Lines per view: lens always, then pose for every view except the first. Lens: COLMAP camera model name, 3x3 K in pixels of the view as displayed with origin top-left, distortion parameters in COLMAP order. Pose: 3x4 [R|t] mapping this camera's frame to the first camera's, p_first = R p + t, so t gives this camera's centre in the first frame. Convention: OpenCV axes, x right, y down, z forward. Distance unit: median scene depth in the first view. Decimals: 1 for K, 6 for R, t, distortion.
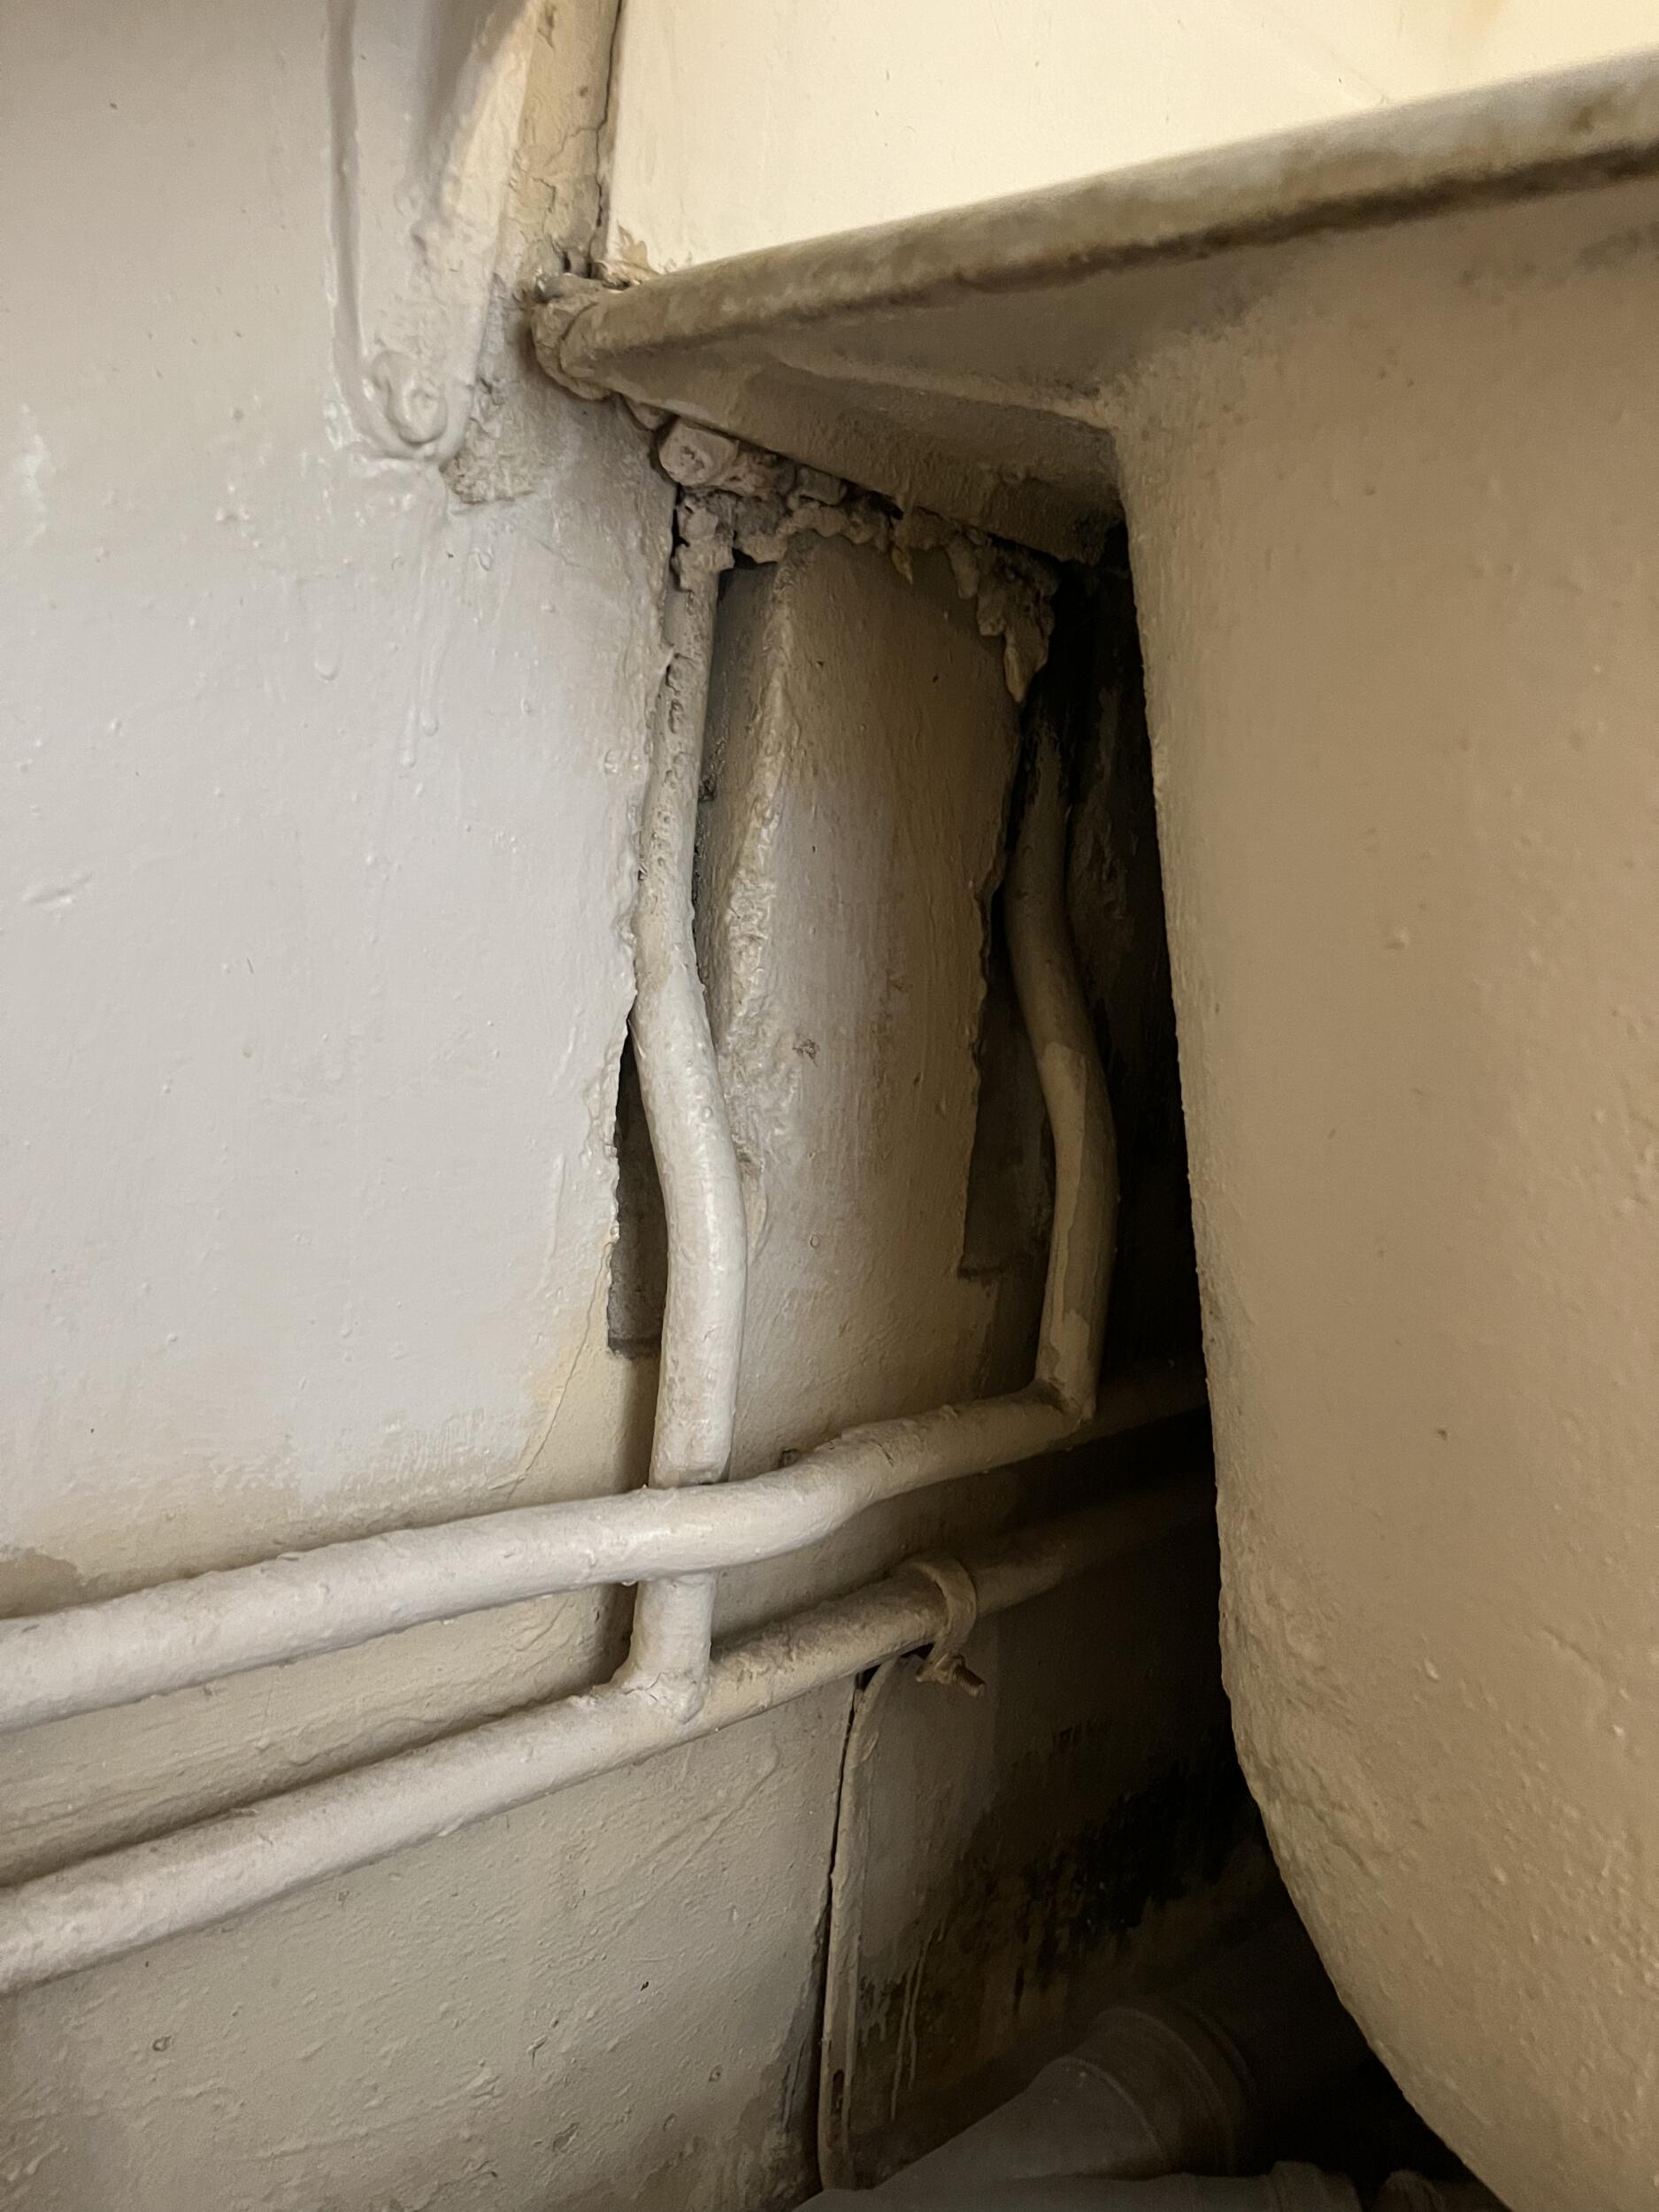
lens RADIAL K [[1645.9, 0, 829.5], [0, 1645.9, 1106.0], [0, 0, 1]] dist [0.014111, -0.000843]
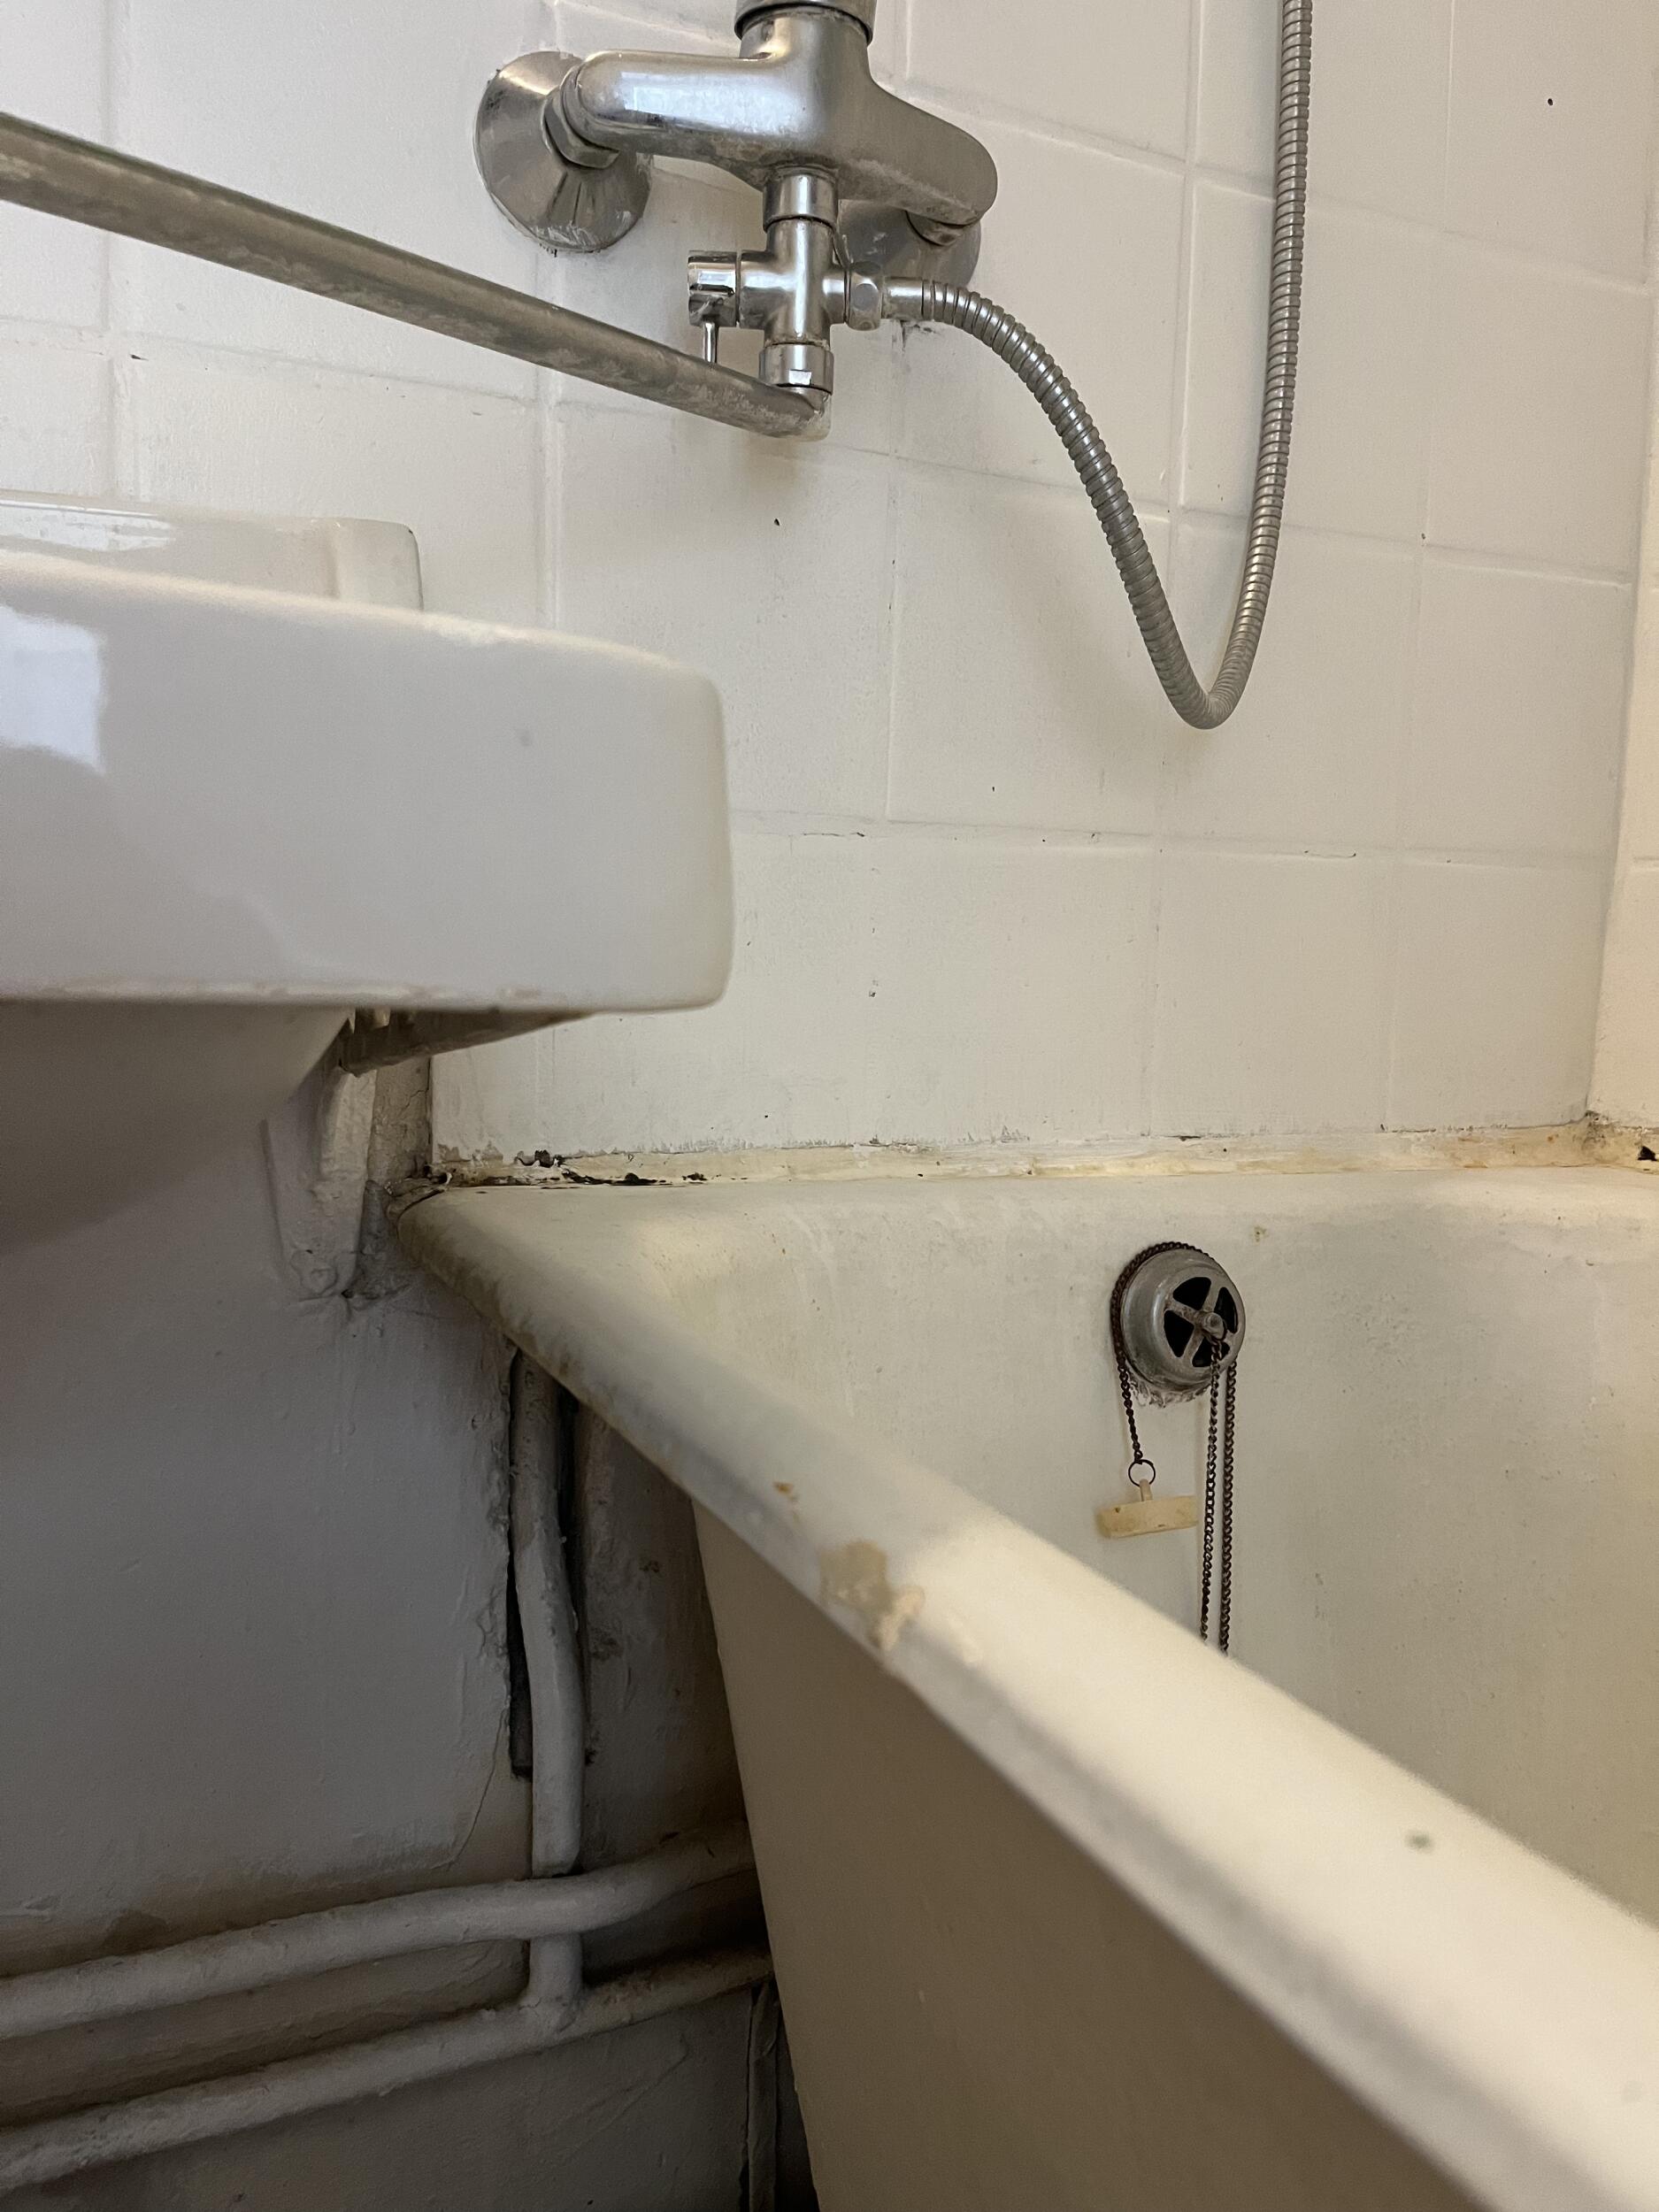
lens RADIAL K [[1642.3, 0, 829.5], [0, 1642.3, 1106.0], [0, 0, 1]] dist [0.050060, -0.079723]
pose [[0.951600, -0.052332, -0.302852, 0.679784], [0.029529, 0.996406, -0.079394, -0.362323], [0.305918, 0.066608, 0.949725, -0.450046]]
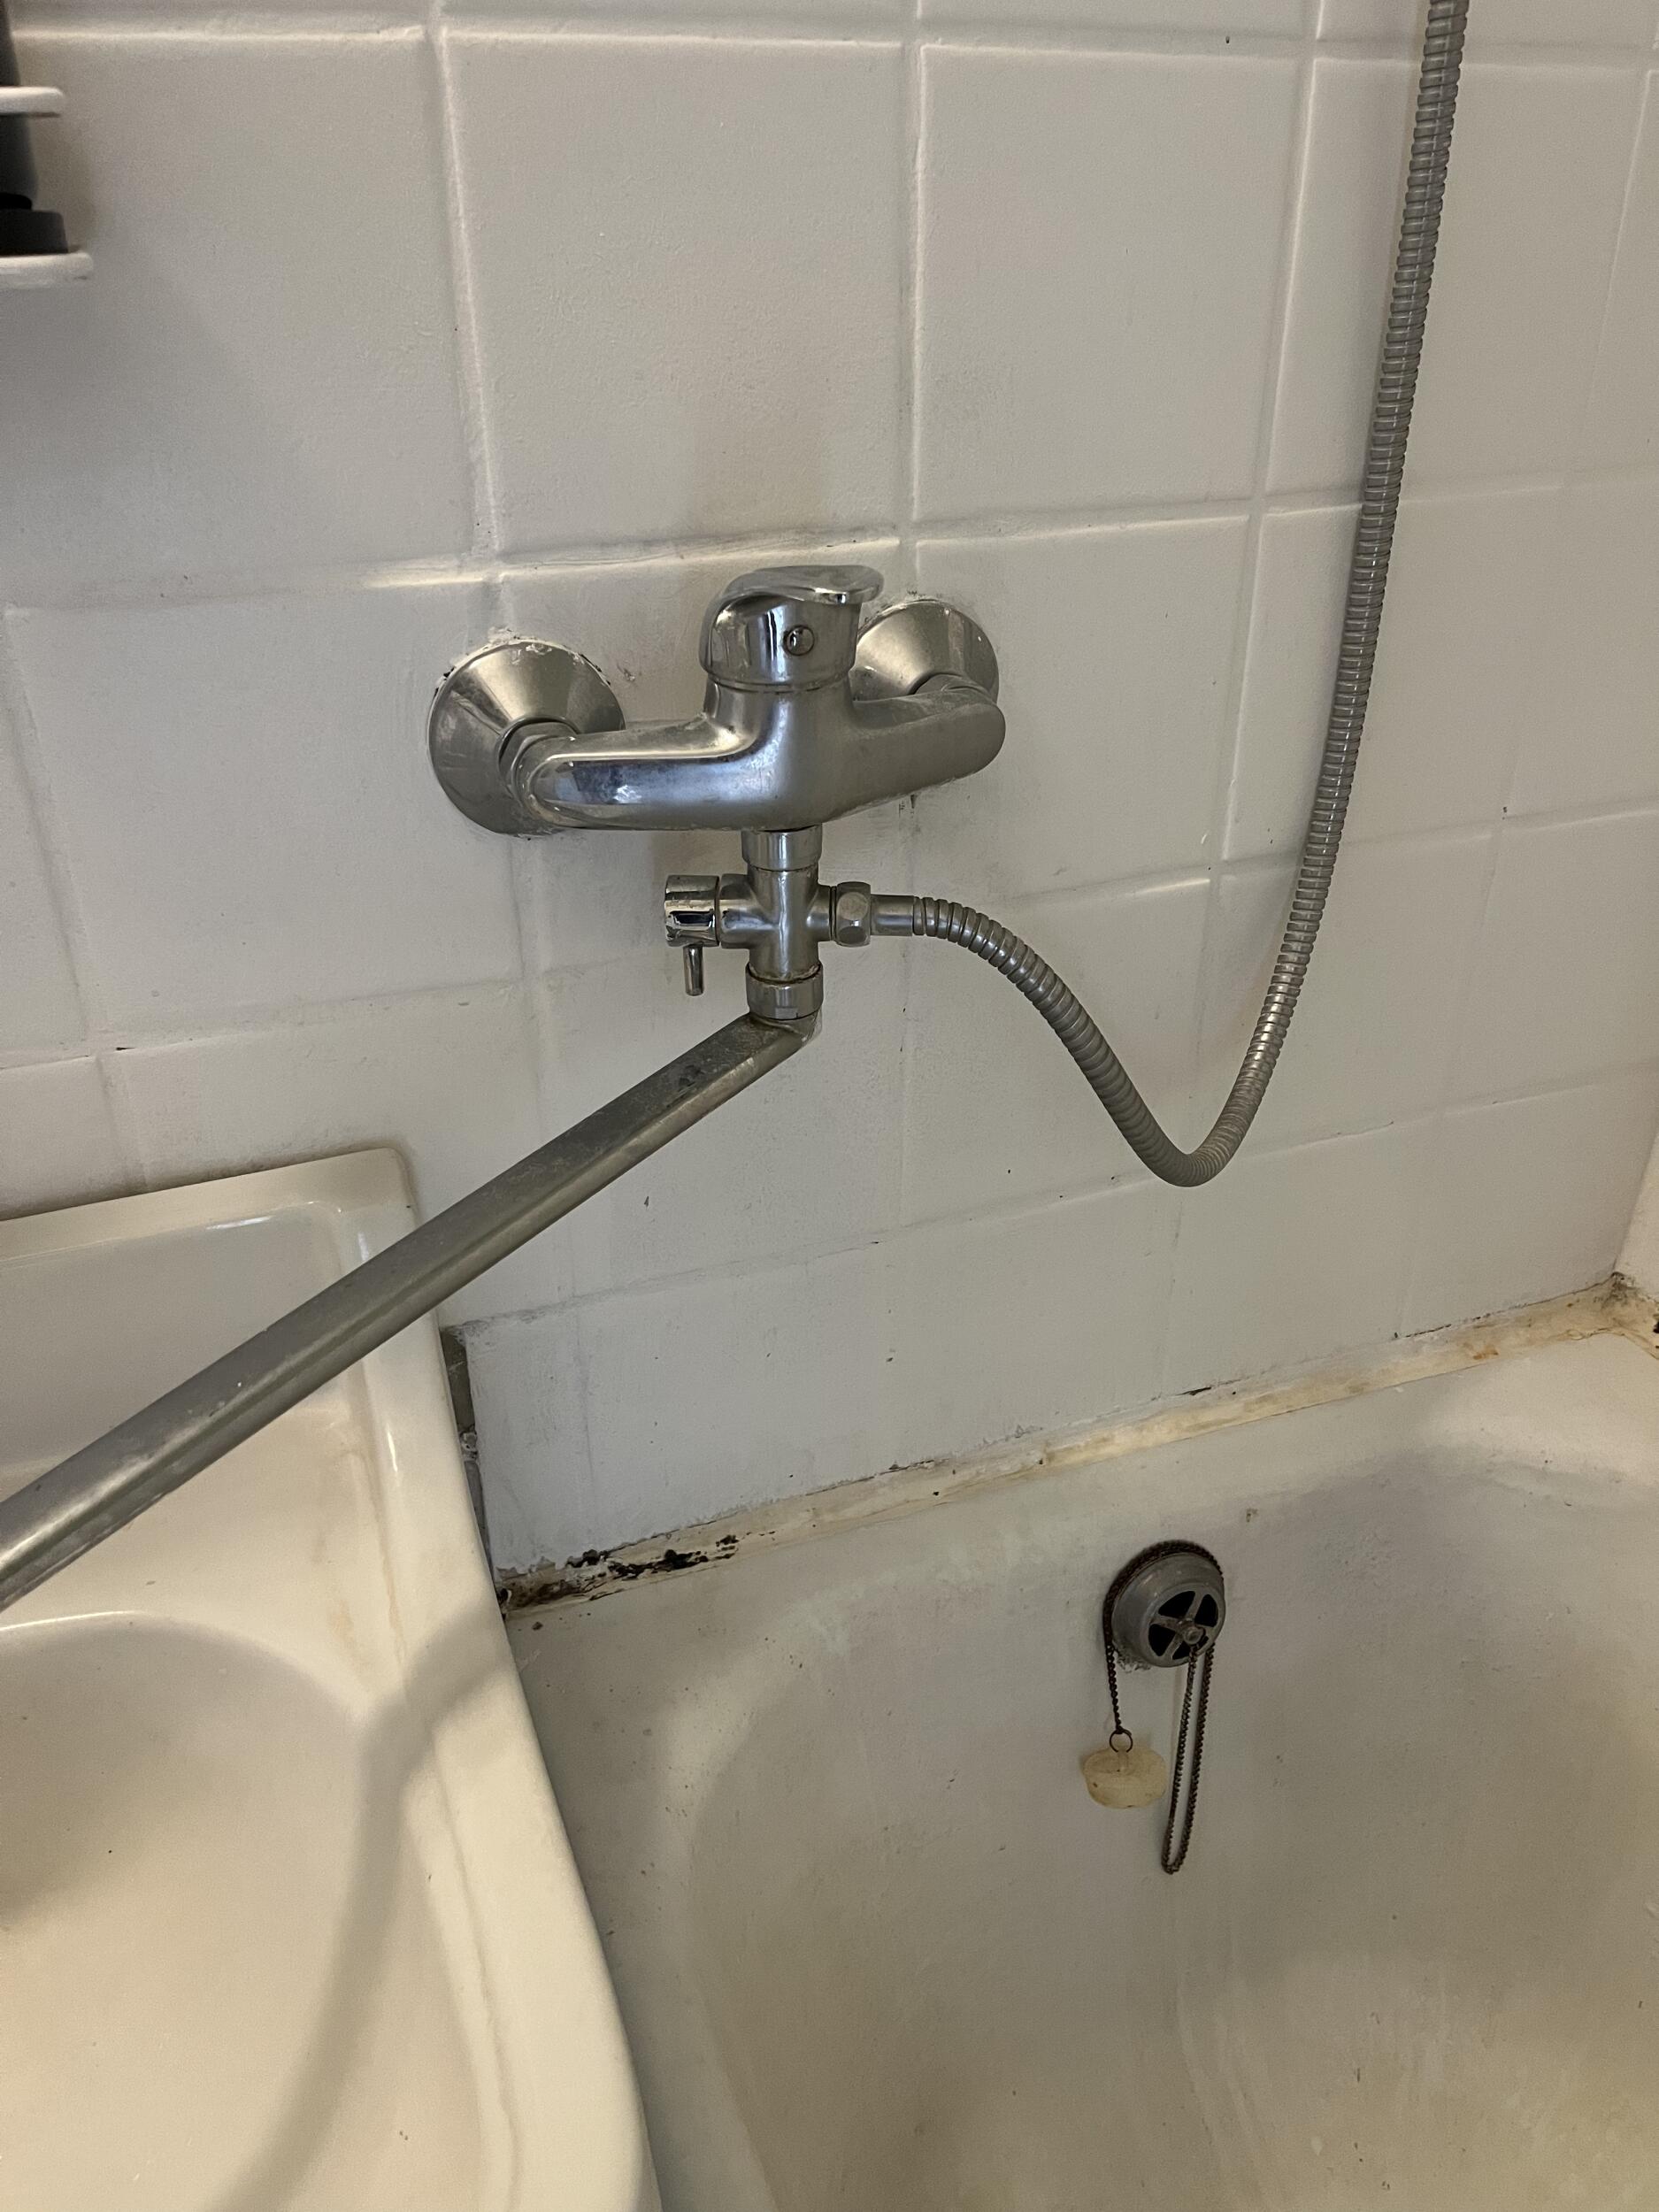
lens RADIAL K [[1645.9, 0, 829.5], [0, 1645.9, 1106.0], [0, 0, 1]] dist [0.014111, -0.000843]
pose [[0.924185, 0.078021, -0.373892, 0.804532], [0.042601, 0.951749, 0.303905, -1.411330], [0.379562, -0.296793, 0.876269, -0.359410]]
